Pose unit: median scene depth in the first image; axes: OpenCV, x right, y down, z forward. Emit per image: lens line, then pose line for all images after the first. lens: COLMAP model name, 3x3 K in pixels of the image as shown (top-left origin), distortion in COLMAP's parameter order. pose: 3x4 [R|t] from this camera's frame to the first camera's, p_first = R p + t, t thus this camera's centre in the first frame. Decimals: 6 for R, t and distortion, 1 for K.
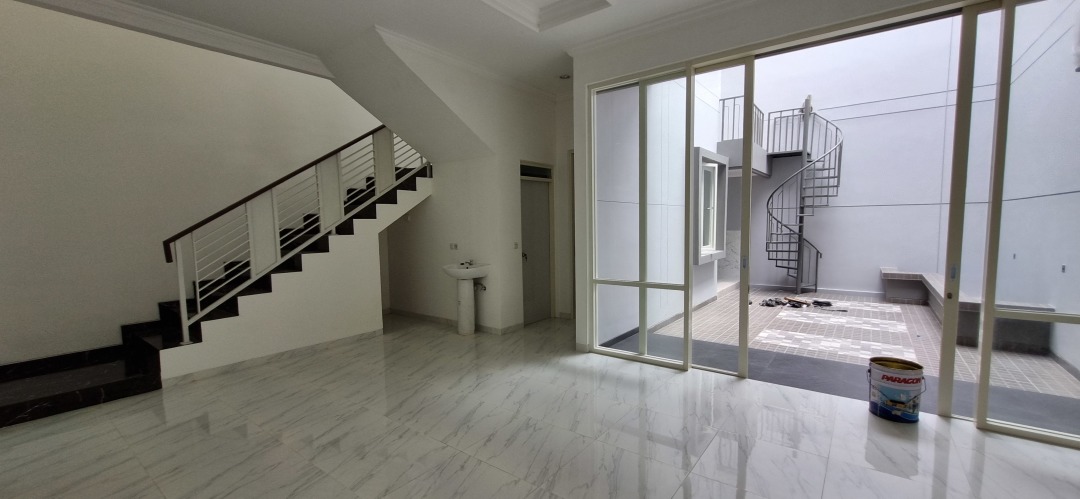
lens RADIAL K [[422.2, 0, 543.8], [0, 422.2, 257.0], [0, 0, 1]] dist [0.007891, -0.000230]
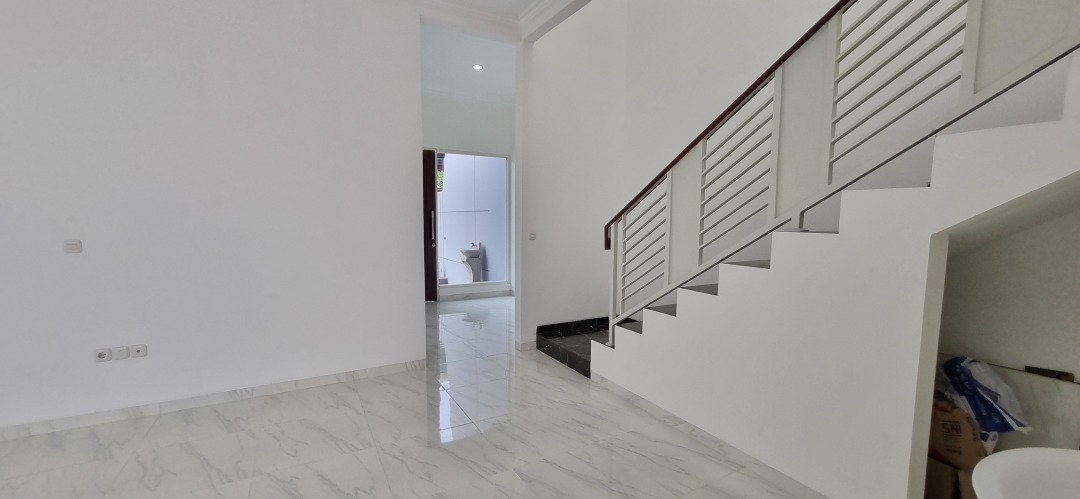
lens RADIAL K [[422.2, 0, 543.8], [0, 422.2, 257.0], [0, 0, 1]] dist [0.007891, -0.000230]
pose [[-0.388398, 0.095603, -0.916519, -0.010706], [-0.082673, 0.986978, 0.137987, -0.058634], [0.917776, 0.129365, -0.375436, 0.867937]]
